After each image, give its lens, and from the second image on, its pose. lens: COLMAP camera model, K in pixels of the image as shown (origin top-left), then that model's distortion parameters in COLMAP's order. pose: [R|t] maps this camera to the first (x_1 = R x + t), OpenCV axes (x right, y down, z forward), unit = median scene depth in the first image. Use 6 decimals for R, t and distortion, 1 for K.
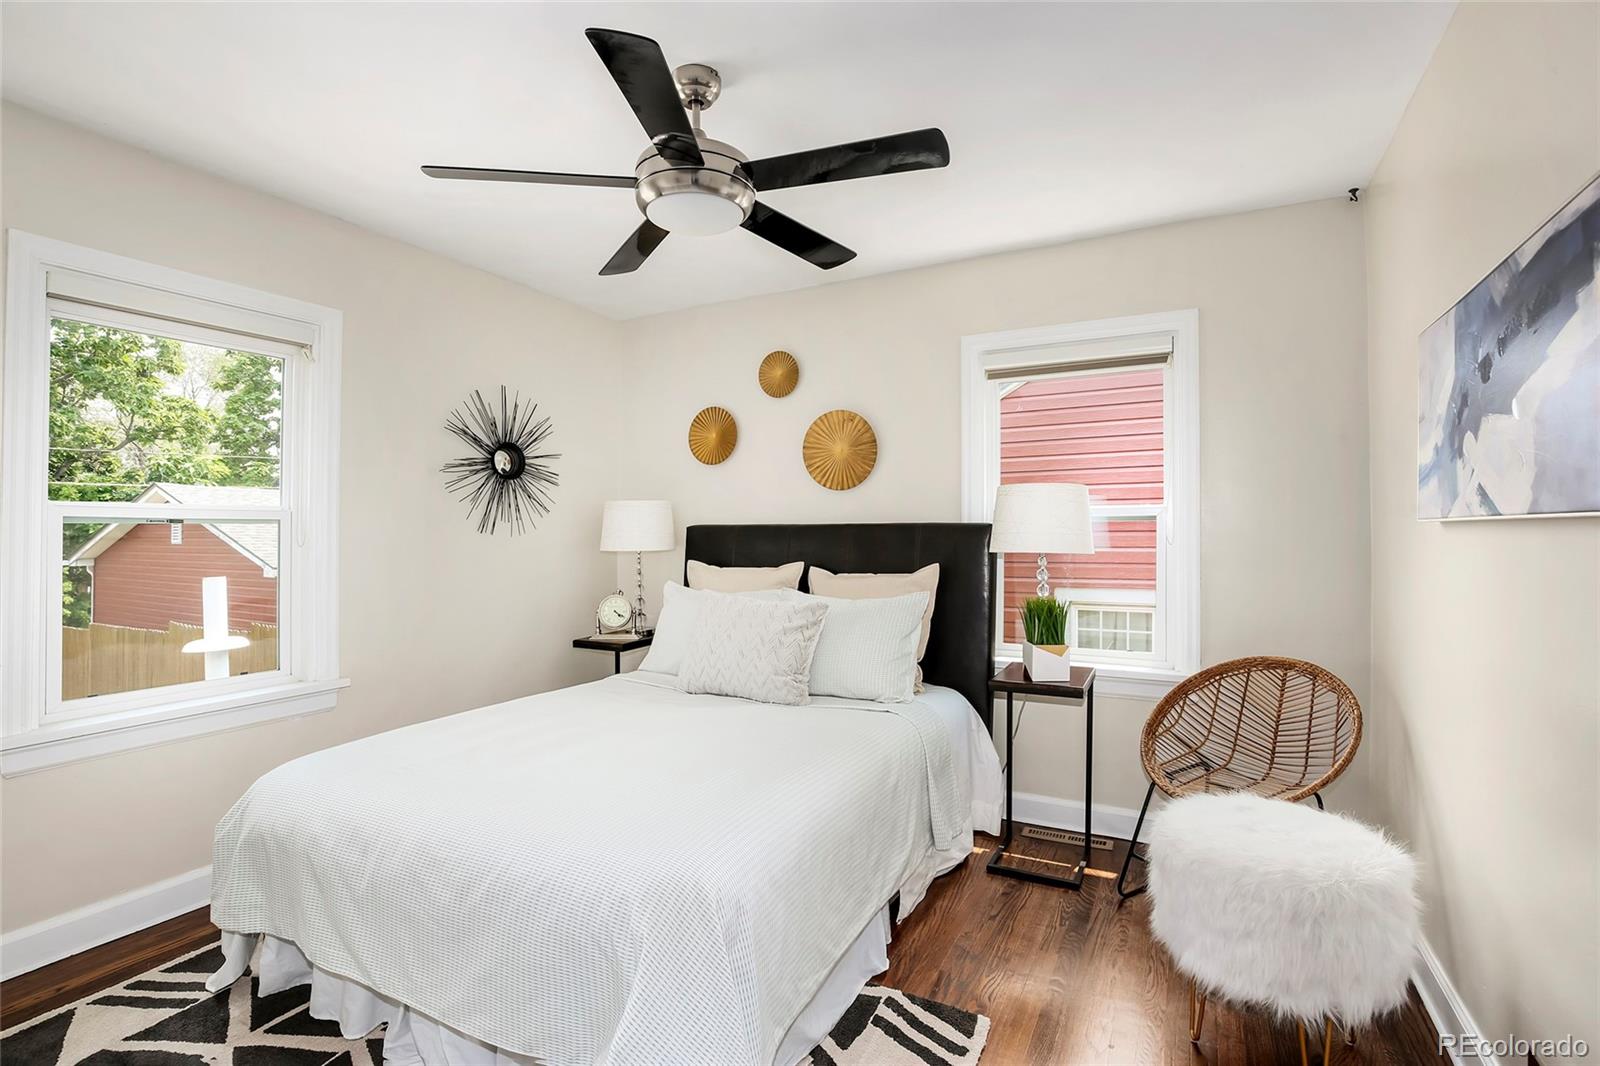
lens RADIAL K [[739.3, 0, 800.0], [0, 739.3, 533.0], [0, 0, 1]] dist [-0.017609, 0.000792]
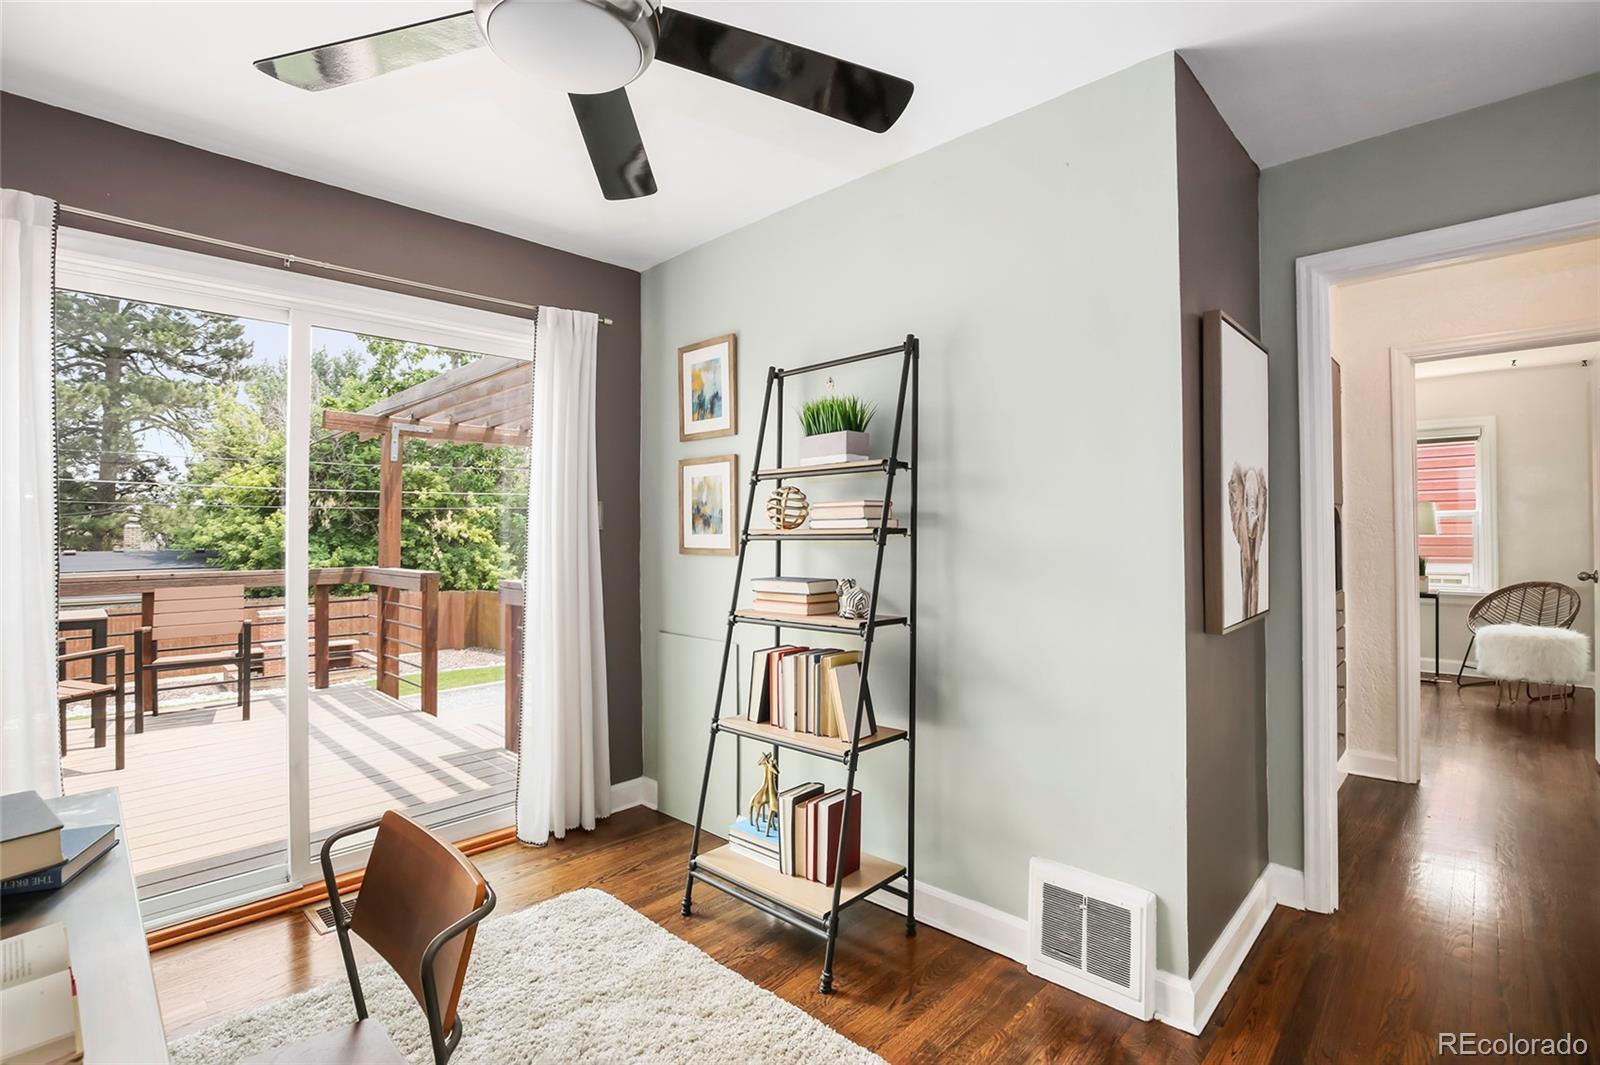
lens RADIAL K [[739.3, 0, 800.0], [0, 739.3, 532.5], [0, 0, 1]] dist [-0.017609, 0.000792]
pose [[0.961342, -0.013873, -0.275007, -0.891995], [0.012379, 0.999898, -0.007165, 0.010559], [0.275078, 0.003483, 0.961416, -1.721594]]
